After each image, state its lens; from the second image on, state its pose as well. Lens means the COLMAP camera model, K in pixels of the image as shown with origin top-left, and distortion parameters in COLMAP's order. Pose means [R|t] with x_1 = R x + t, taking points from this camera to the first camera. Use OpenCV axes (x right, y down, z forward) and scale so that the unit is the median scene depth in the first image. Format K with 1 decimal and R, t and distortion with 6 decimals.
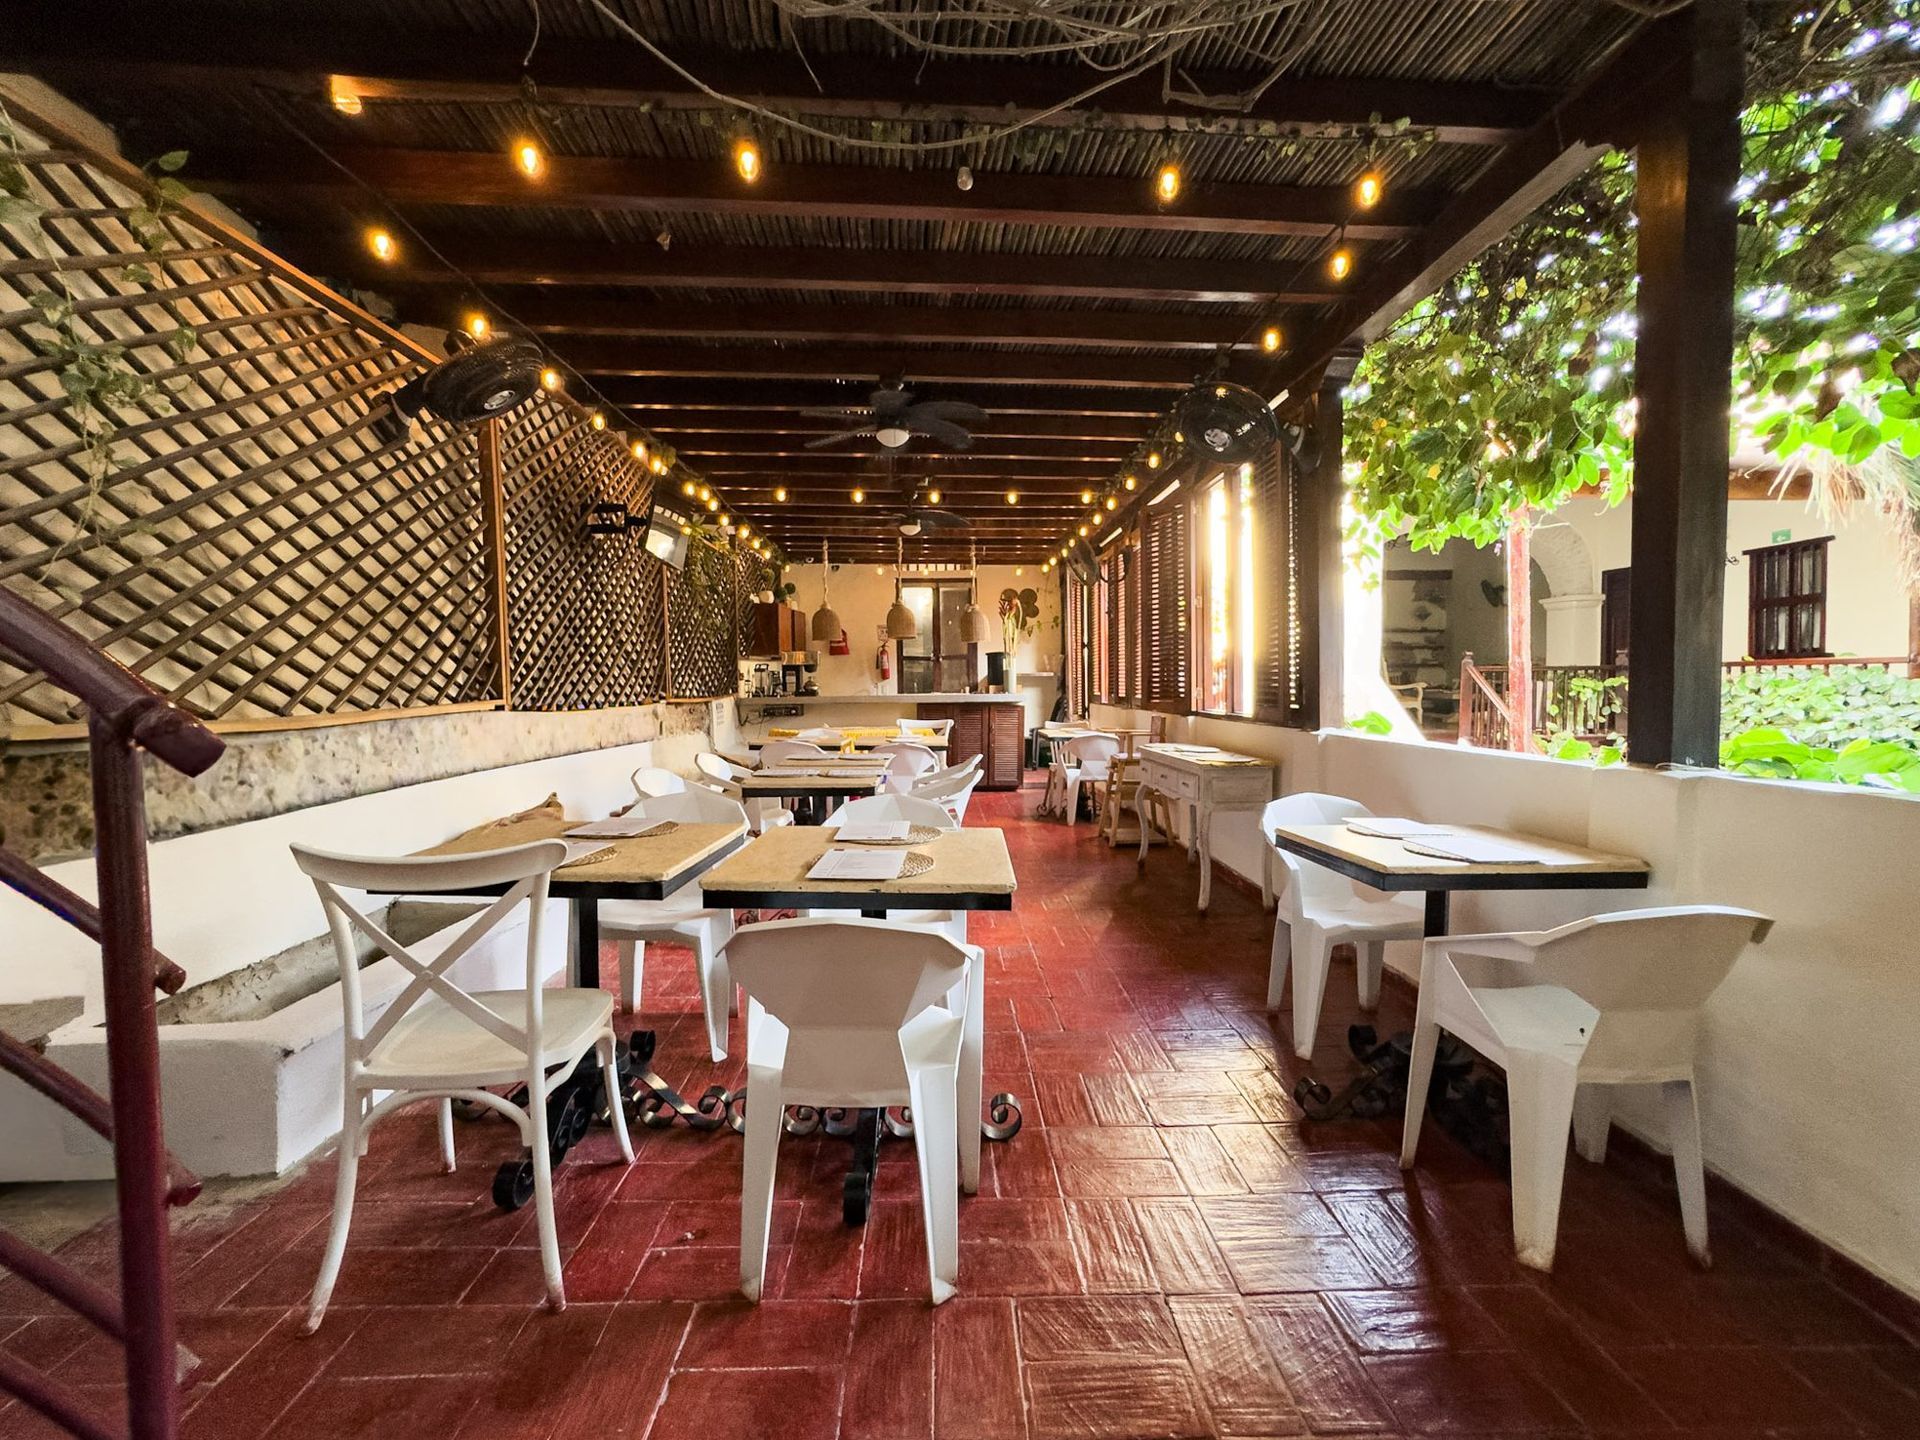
lens RADIAL K [[779.1, 0, 951.5], [0, 779.1, 713.4], [0, 0, 1]] dist [-0.039059, 0.018277]
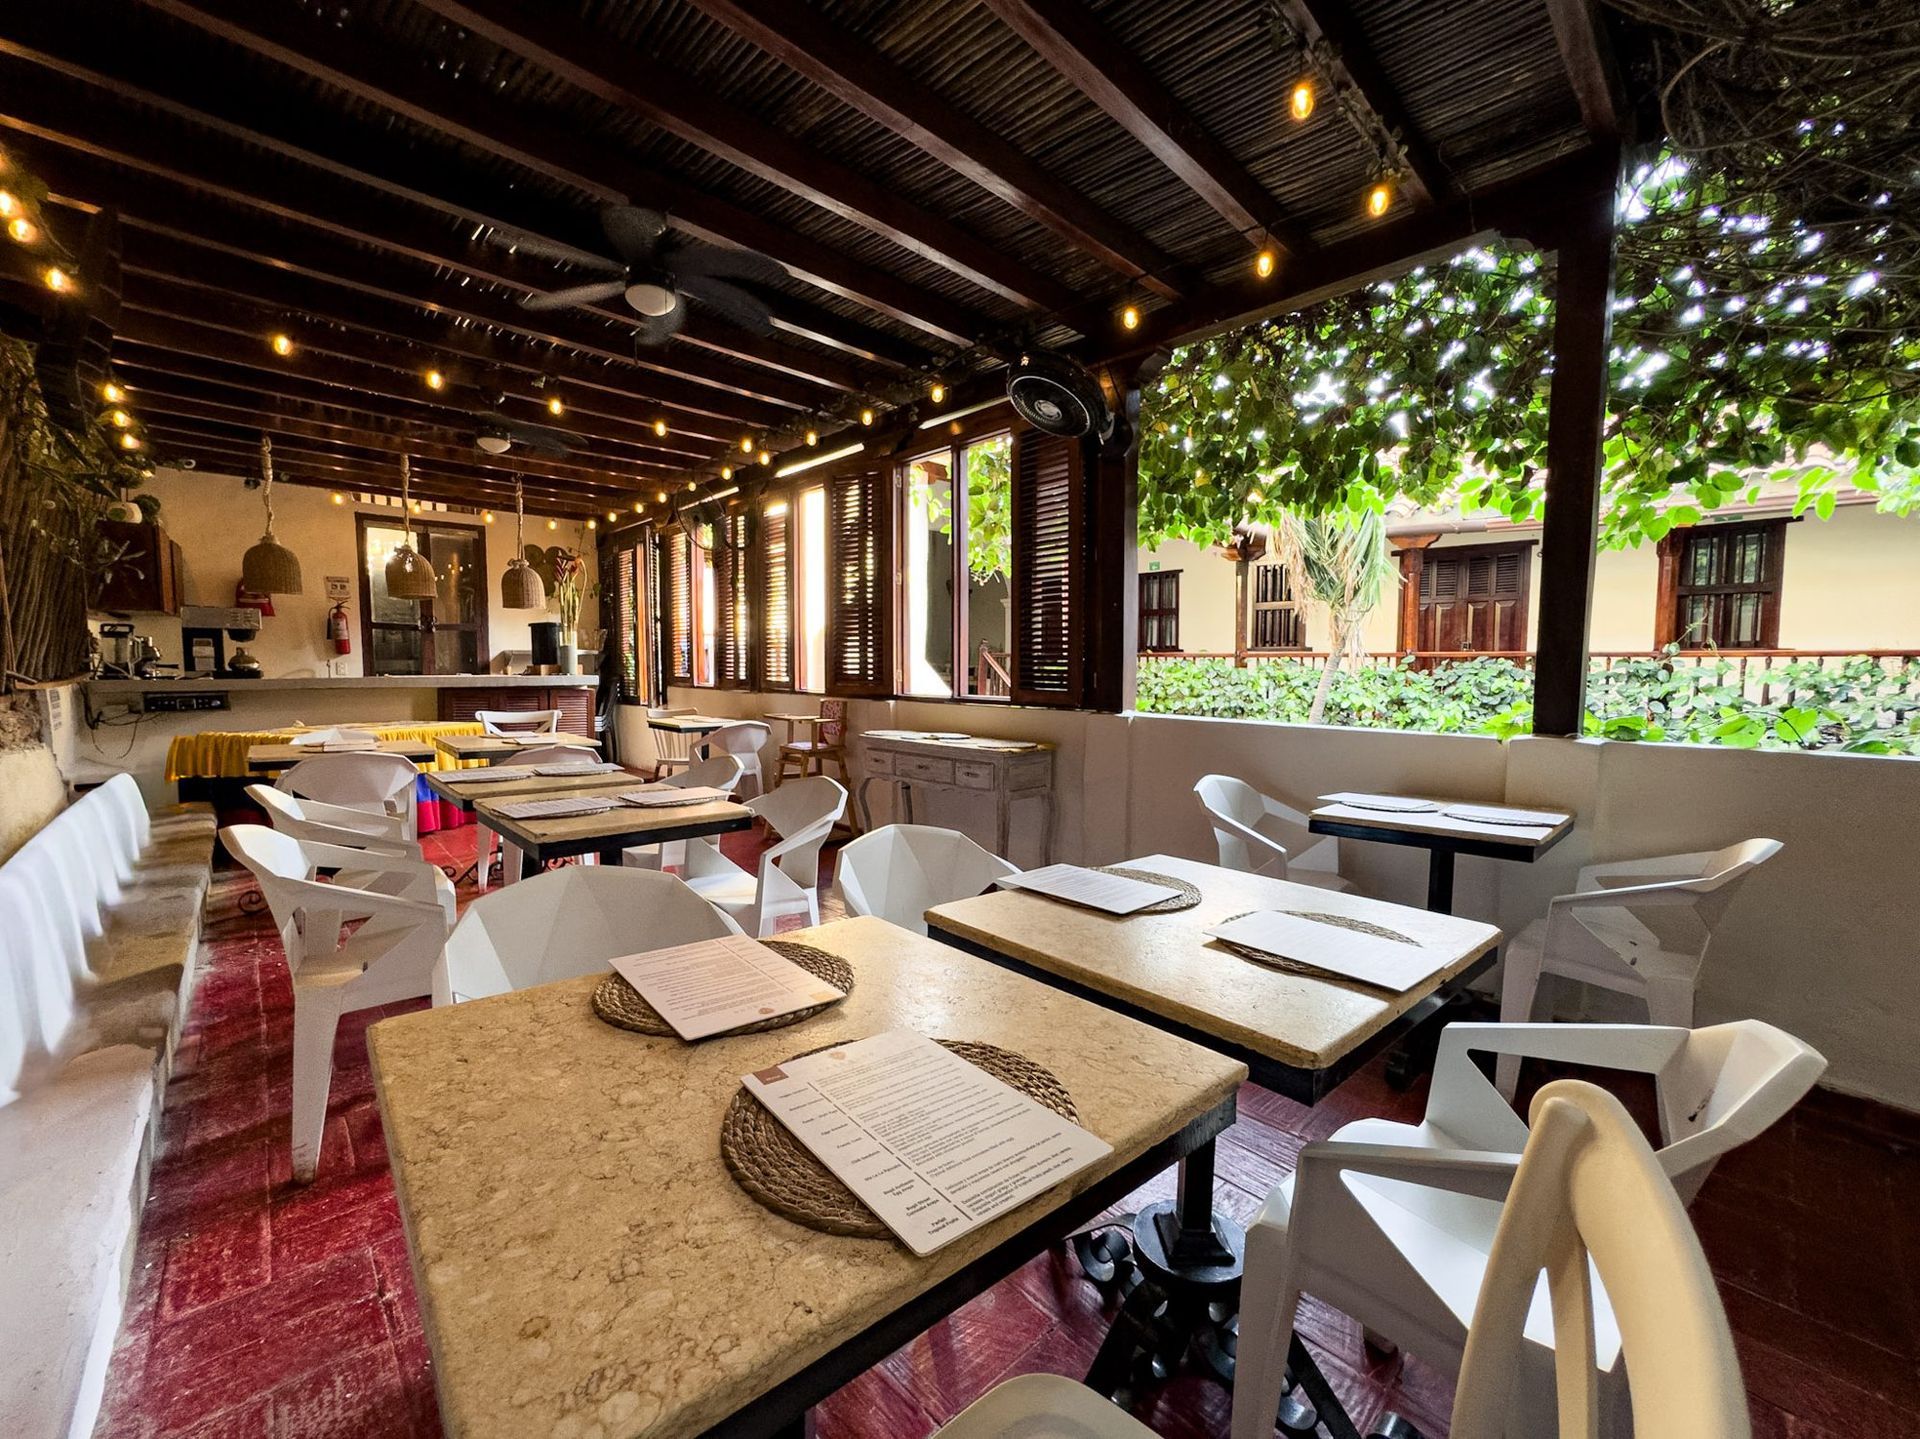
lens RADIAL K [[779.1, 0, 951.5], [0, 779.1, 712.9], [0, 0, 1]] dist [-0.039059, 0.018277]
pose [[0.763883, -0.027395, 0.644774, -0.143412], [0.012481, 0.999539, 0.027682, -0.003605], [-0.645235, -0.013099, 0.763872, 0.137482]]
